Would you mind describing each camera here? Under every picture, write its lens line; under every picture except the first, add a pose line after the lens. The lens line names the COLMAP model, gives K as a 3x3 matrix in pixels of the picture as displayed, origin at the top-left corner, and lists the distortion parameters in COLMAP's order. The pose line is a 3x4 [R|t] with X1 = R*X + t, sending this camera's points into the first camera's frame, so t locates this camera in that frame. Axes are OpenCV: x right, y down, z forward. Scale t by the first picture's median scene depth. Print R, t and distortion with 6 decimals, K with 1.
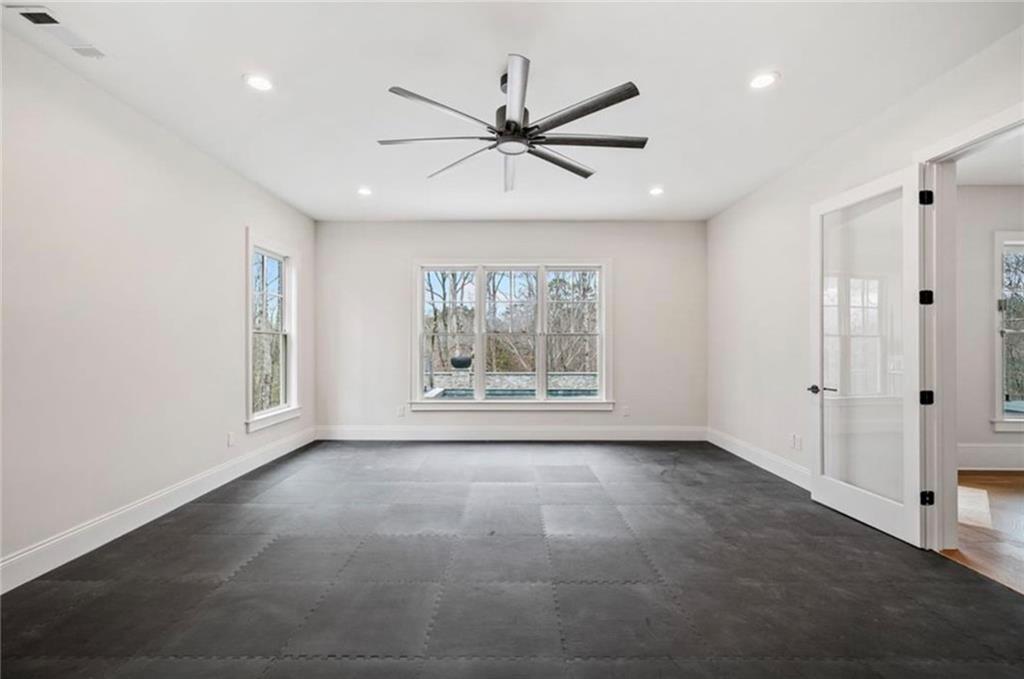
lens RADIAL K [[451.7, 0, 511.0], [0, 451.7, 338.3], [0, 0, 1]] dist [0.001856, 0.000900]
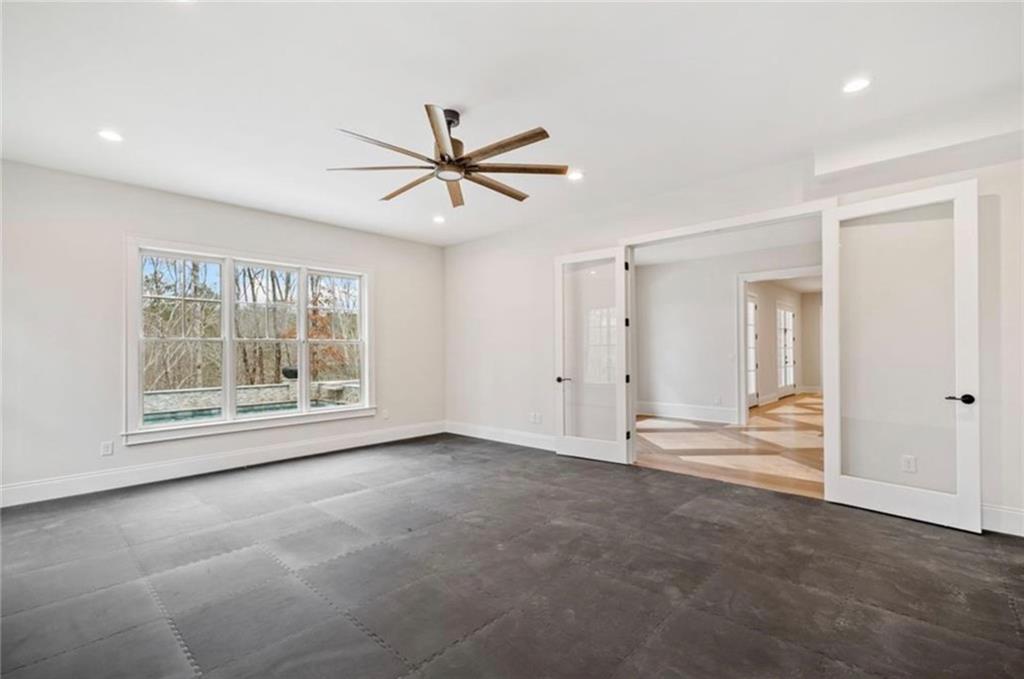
lens RADIAL K [[451.7, 0, 512.0], [0, 451.7, 344.0], [0, 0, 1]] dist [0.001856, 0.000900]
pose [[0.686461, 0.005385, 0.727147, -0.511890], [0.000622, 0.999968, -0.007993, 0.006218], [-0.727167, 0.005939, 0.686435, 0.083885]]
